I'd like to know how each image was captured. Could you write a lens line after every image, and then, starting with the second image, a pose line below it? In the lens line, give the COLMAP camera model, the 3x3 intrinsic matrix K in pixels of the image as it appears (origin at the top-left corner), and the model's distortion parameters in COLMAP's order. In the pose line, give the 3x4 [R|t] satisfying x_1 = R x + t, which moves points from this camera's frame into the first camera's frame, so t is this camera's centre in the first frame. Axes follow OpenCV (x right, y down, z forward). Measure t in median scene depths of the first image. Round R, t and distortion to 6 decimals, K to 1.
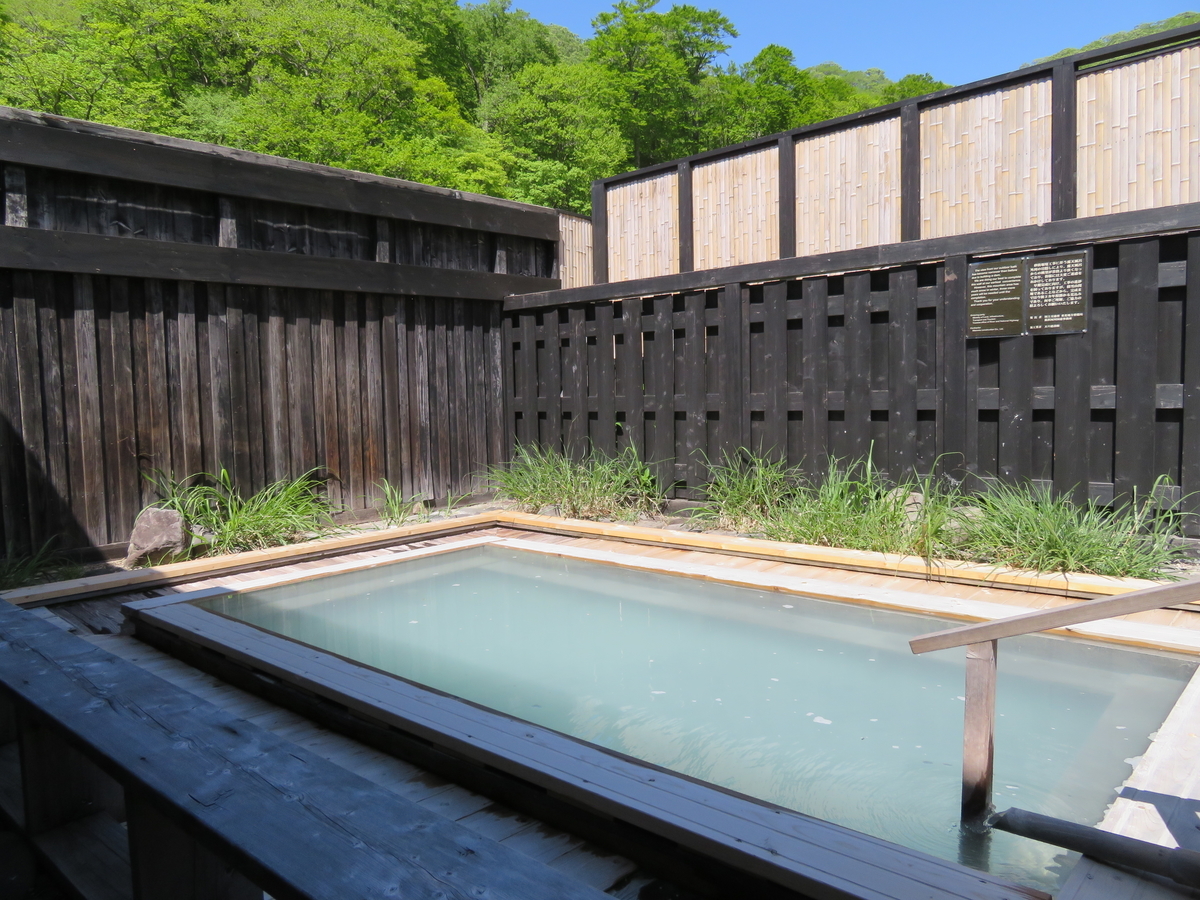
lens RADIAL K [[851.8, 0, 600.0], [0, 851.8, 450.0], [0, 0, 1]] dist [-0.010871, -0.005851]
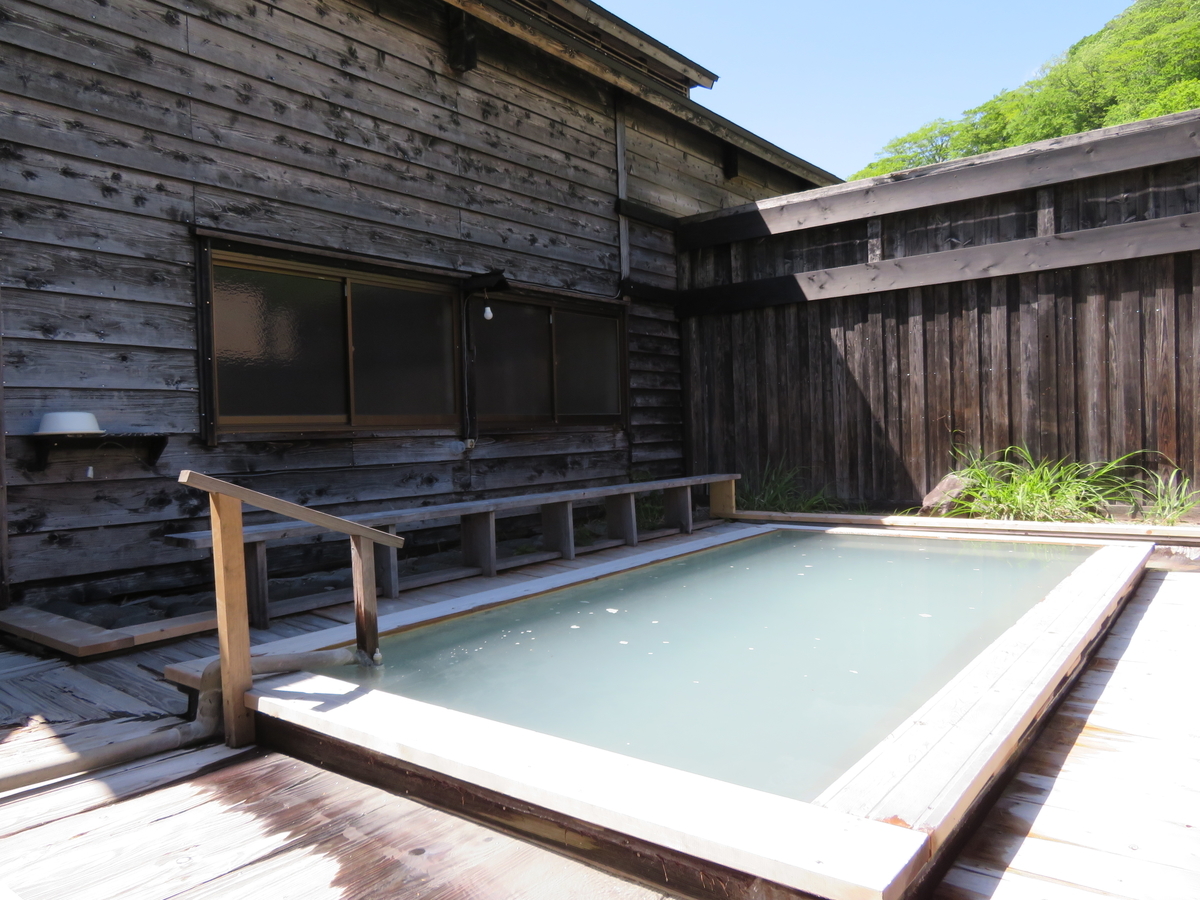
lens RADIAL K [[851.8, 0, 600.0], [0, 851.8, 450.0], [0, 0, 1]] dist [-0.010871, -0.005851]
pose [[0.080426, 0.051110, -0.995449, 0.587276], [-0.035633, 0.998194, 0.048372, -0.006742], [0.996123, 0.031581, 0.082102, 0.384151]]
